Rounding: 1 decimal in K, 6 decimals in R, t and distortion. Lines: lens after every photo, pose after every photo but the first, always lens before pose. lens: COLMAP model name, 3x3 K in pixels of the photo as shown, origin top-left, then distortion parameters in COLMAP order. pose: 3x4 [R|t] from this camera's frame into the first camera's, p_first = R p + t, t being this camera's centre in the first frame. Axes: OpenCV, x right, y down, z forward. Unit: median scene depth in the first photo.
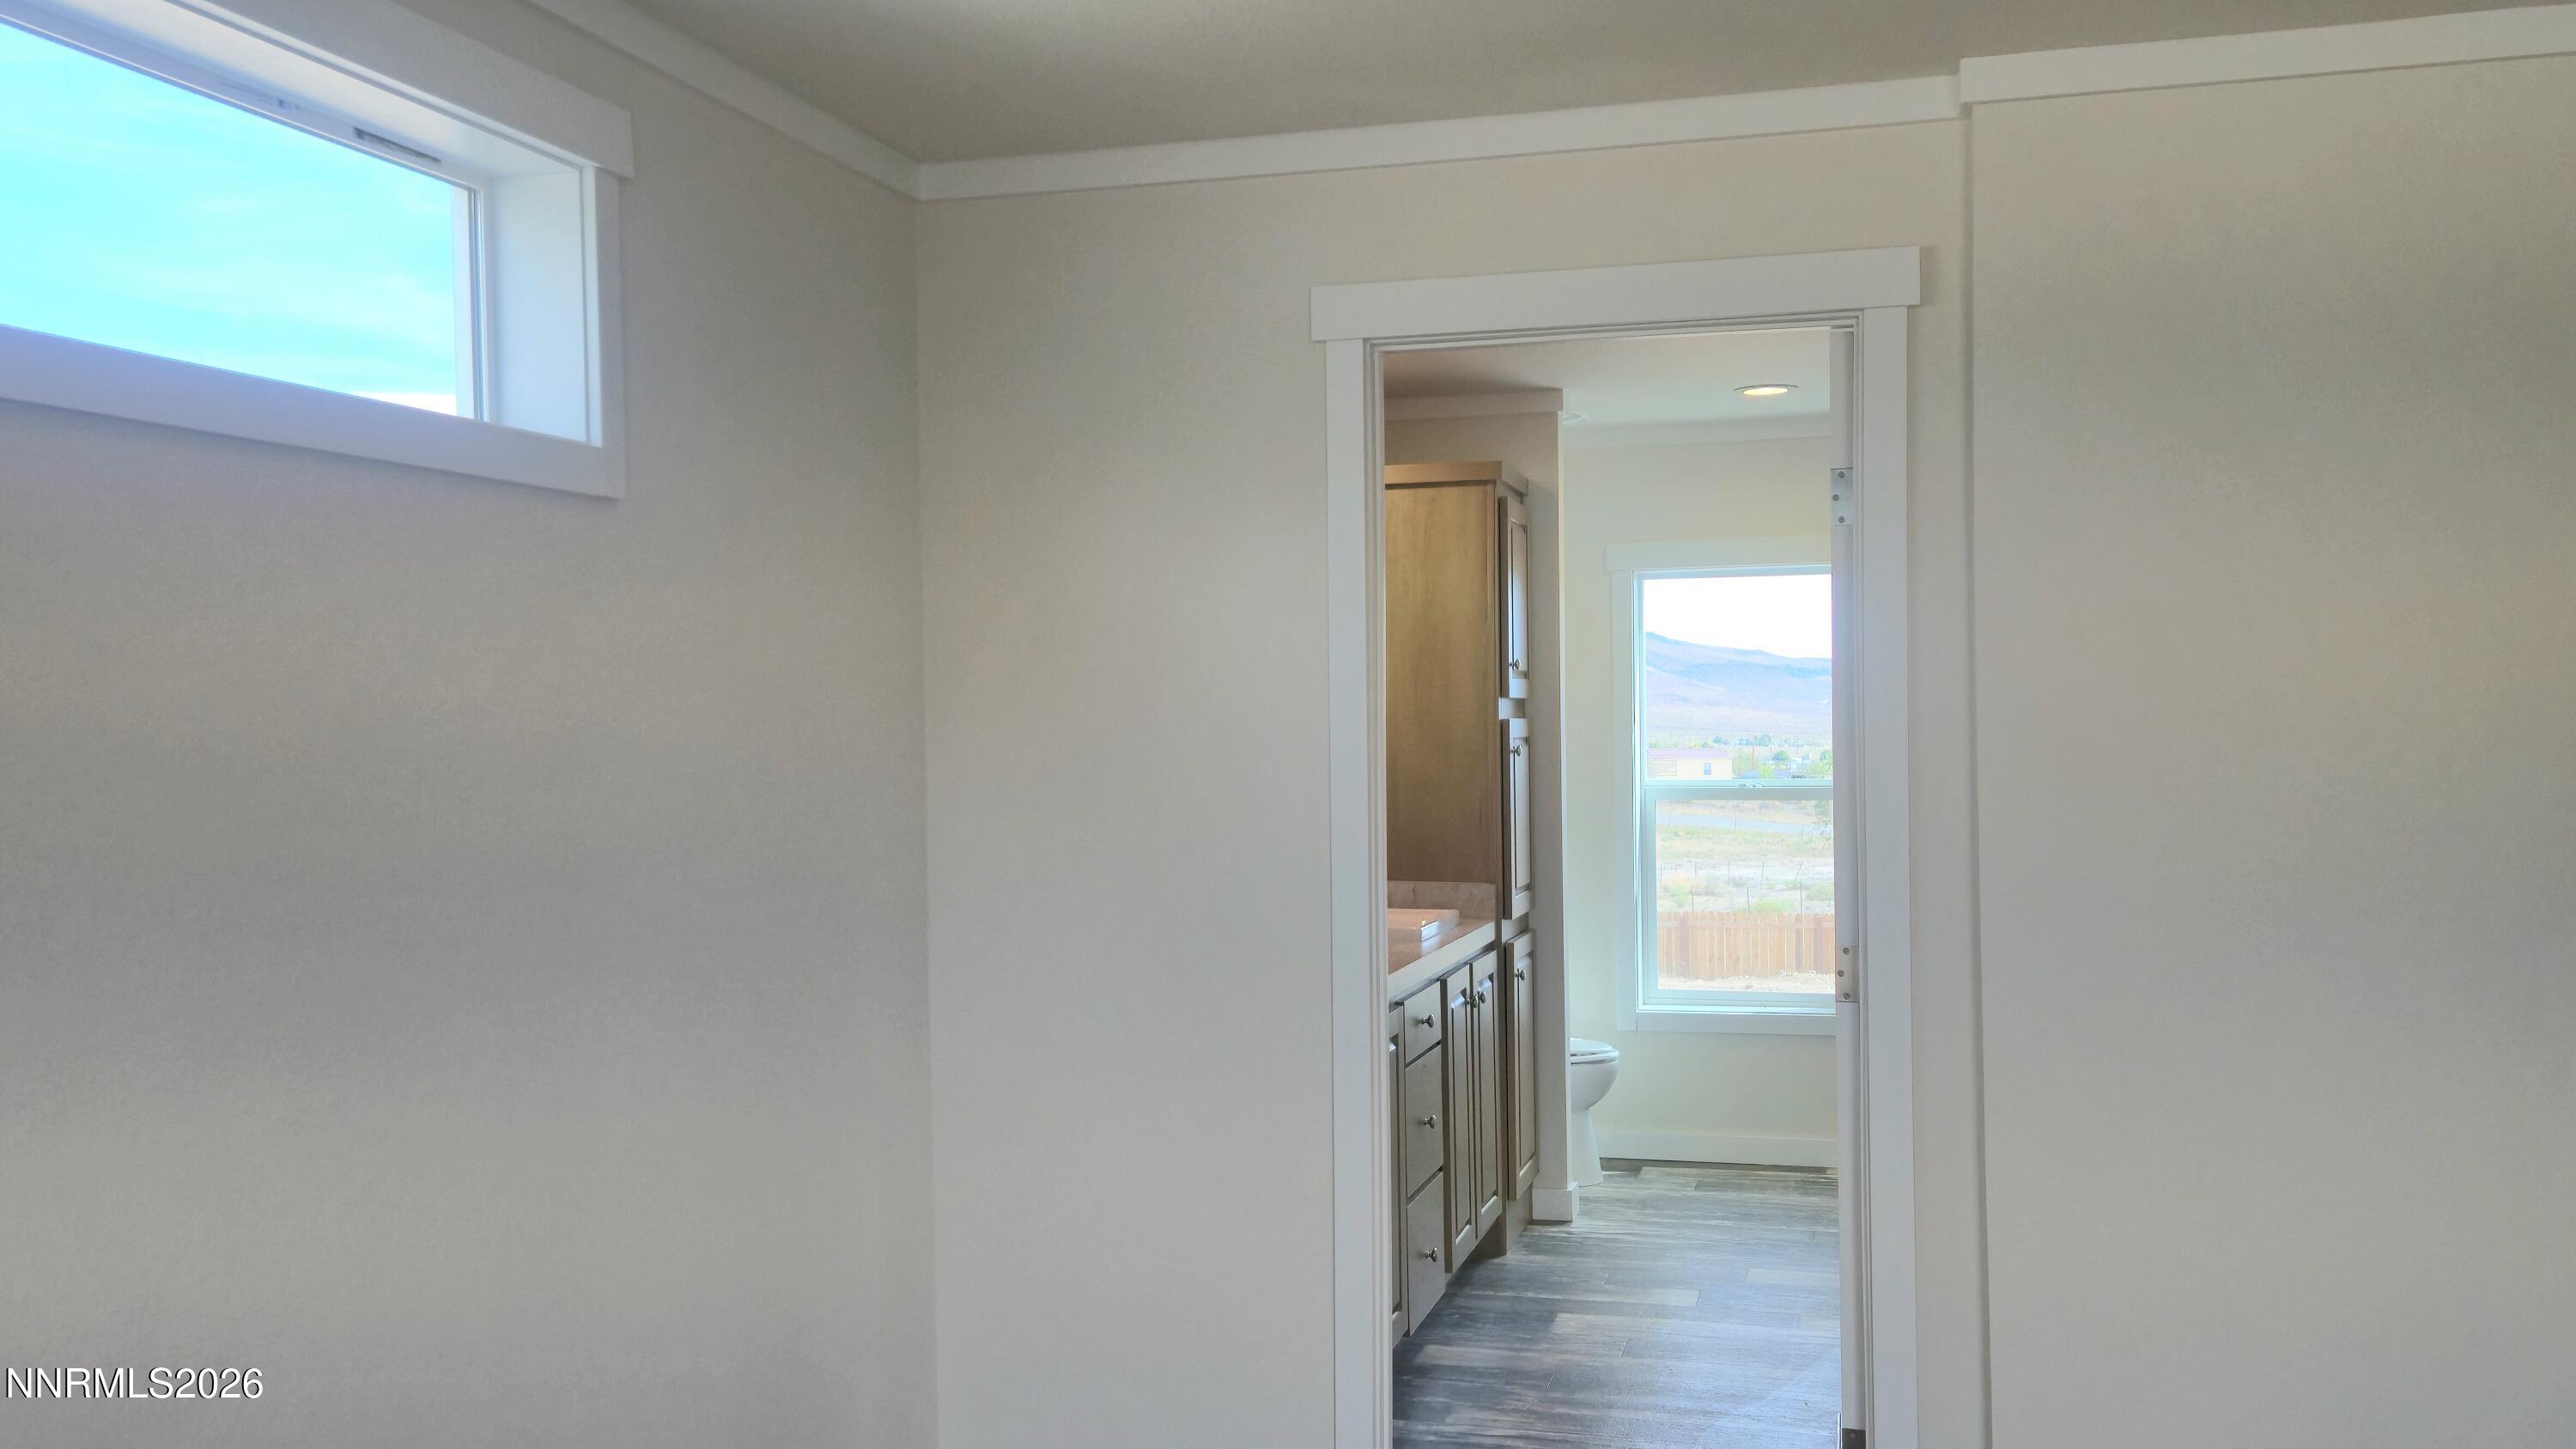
lens RADIAL K [[2553.4, 0, 1288.0], [0, 2553.4, 724.5], [0, 0, 1]] dist [0.081548, -0.087463]
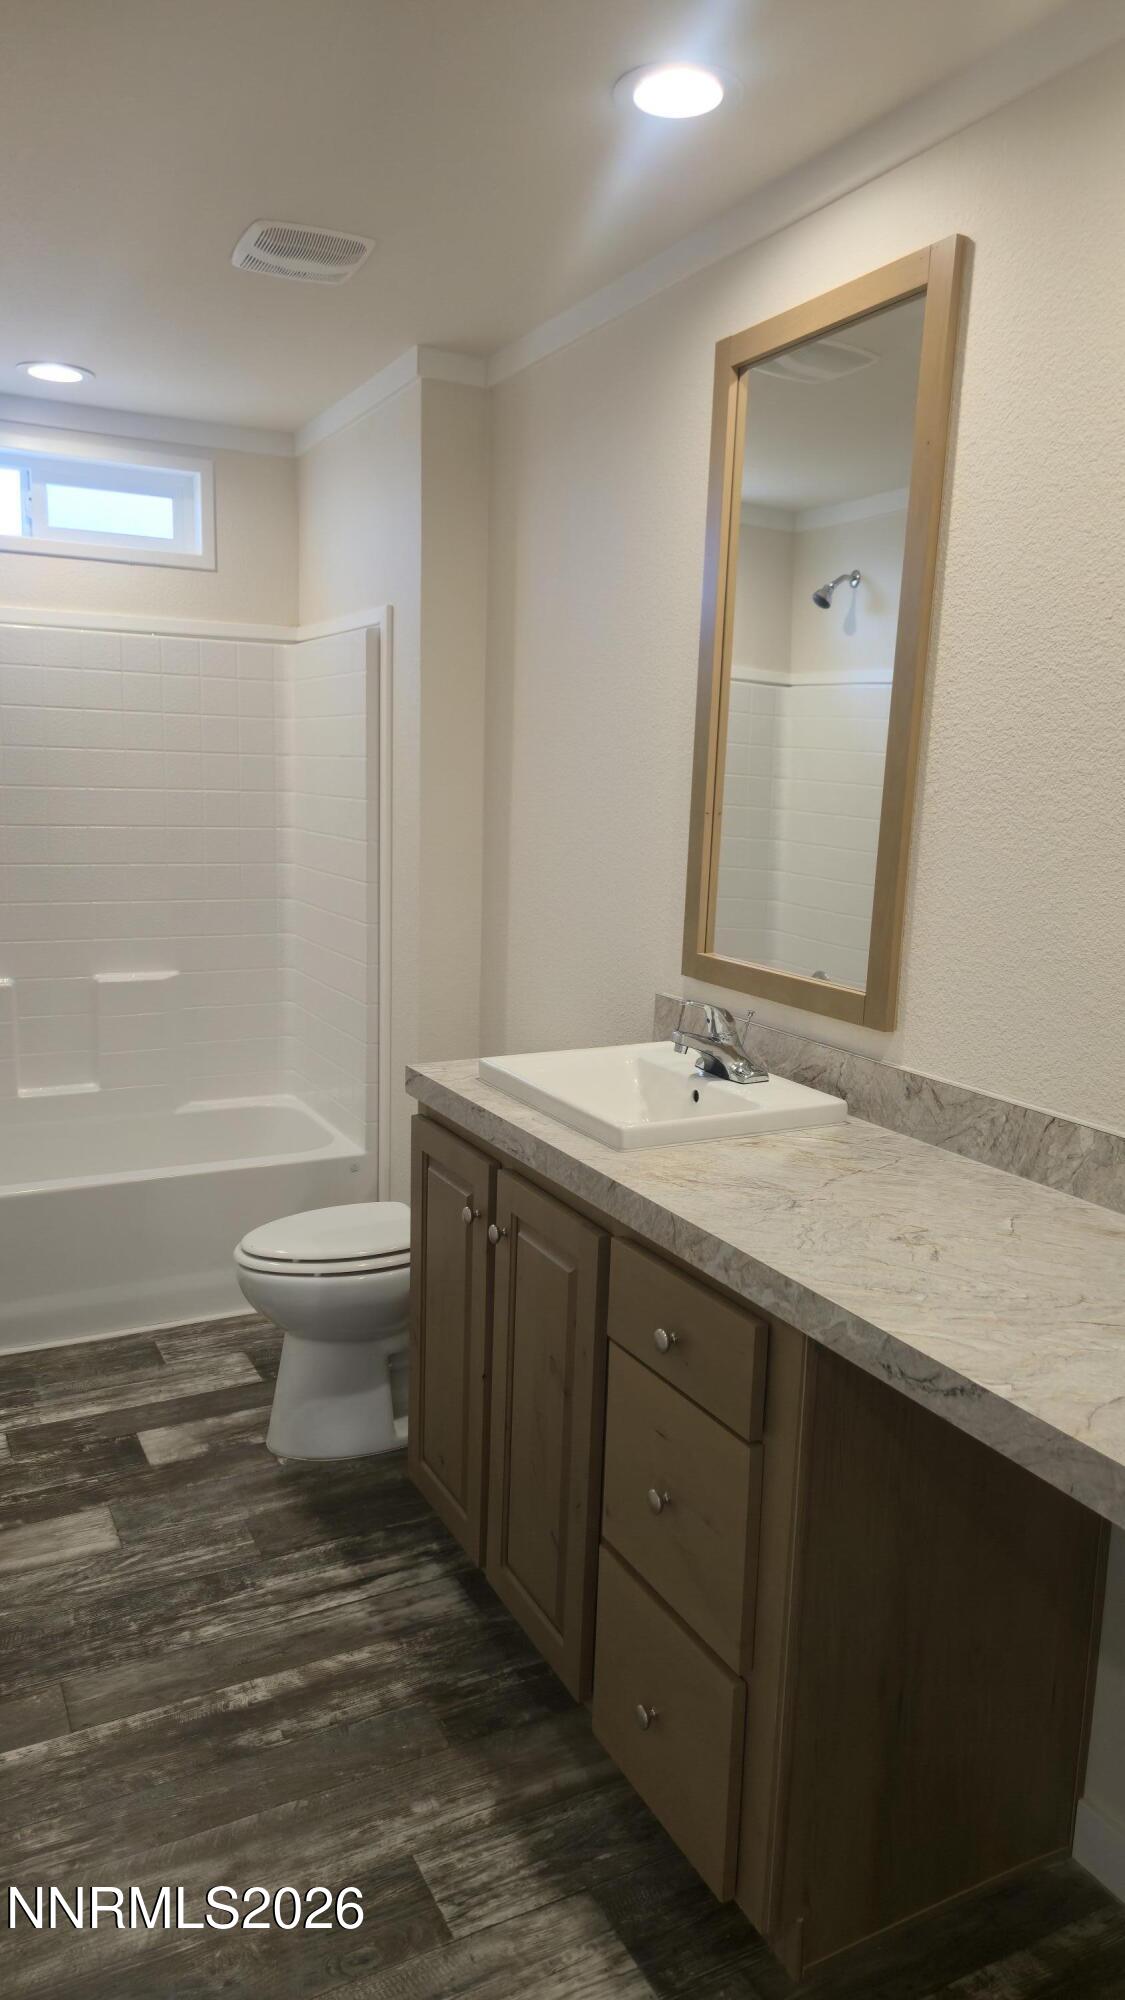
lens RADIAL K [[1347.7, 0, 562.5], [0, 1347.7, 1000.0], [0, 0, 1]] dist [0.020859, -0.006984]
pose [[-0.746464, 0.103651, -0.657303, 0.332567], [-0.017080, 0.984484, 0.174642, -0.003824], [0.665206, 0.141591, -0.733112, 1.398608]]
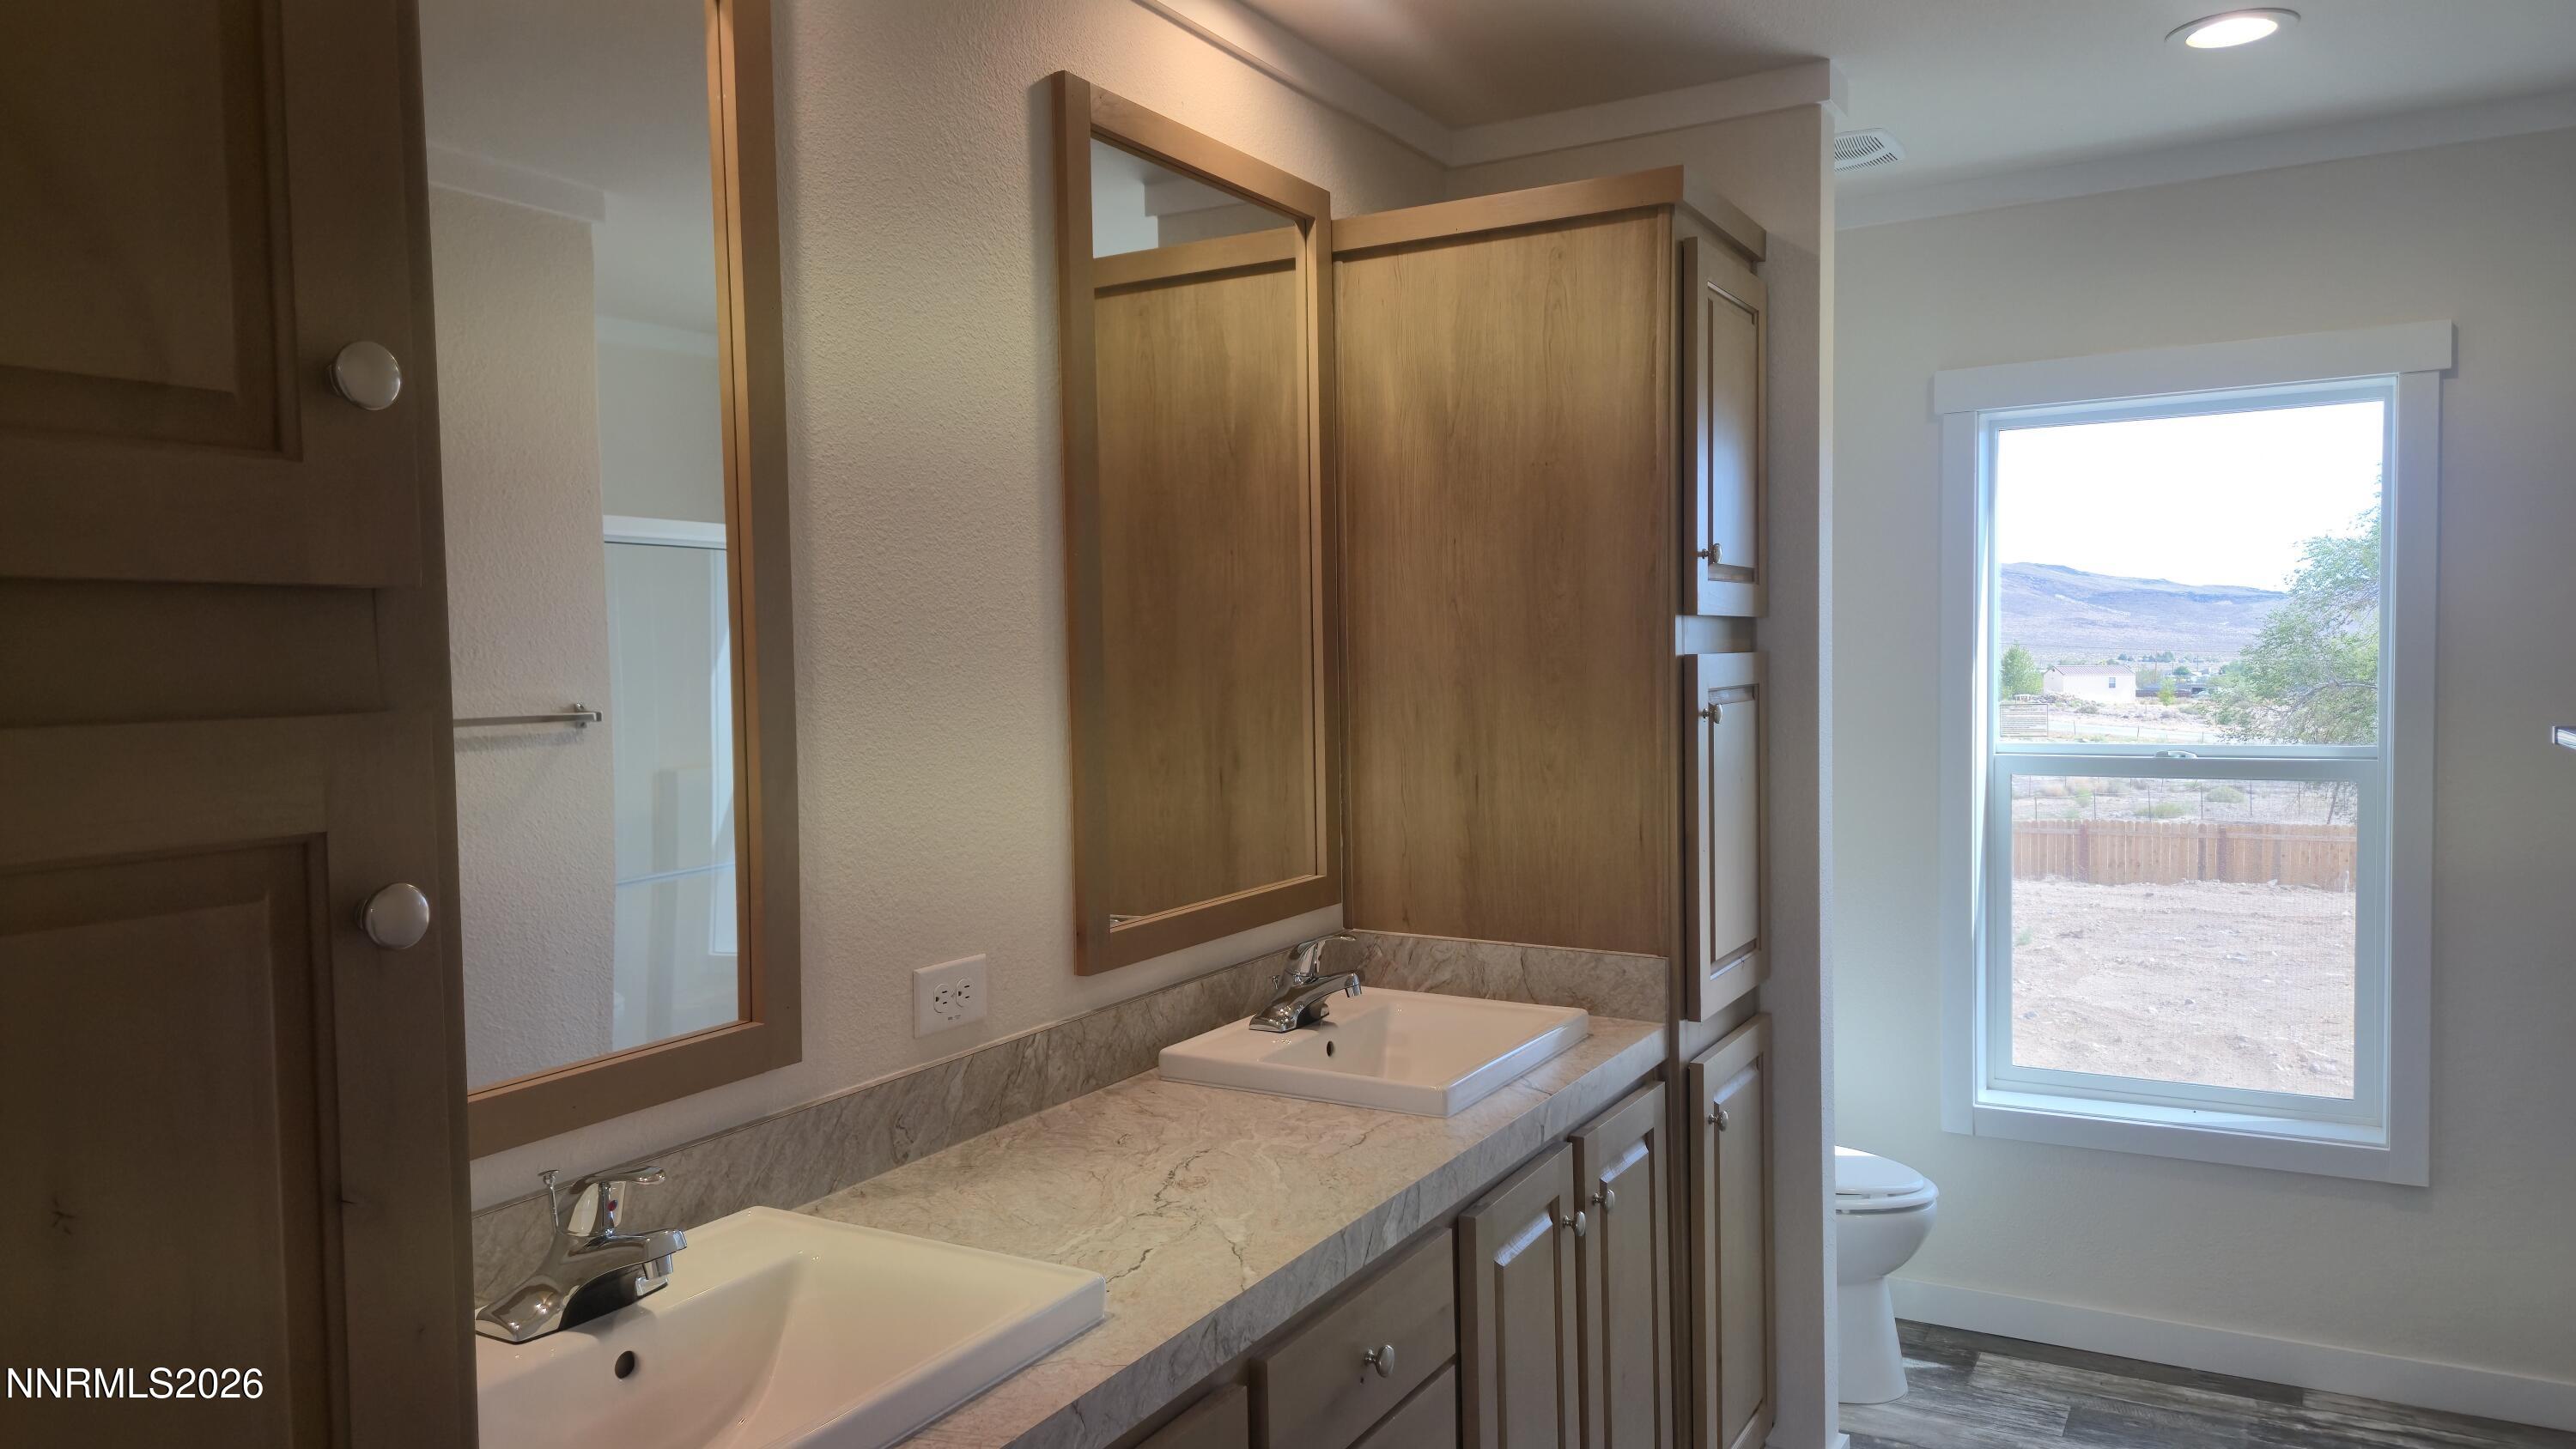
lens RADIAL K [[1702.2, 0, 1335.7], [0, 1702.2, 722.9], [0, 0, 1]] dist [0.042595, -0.004563]
pose [[0.965564, 0.010548, -0.259953, 0.102046], [0.001583, 0.998921, 0.046413, -0.004275], [0.260162, -0.045226, 0.964505, 0.603179]]
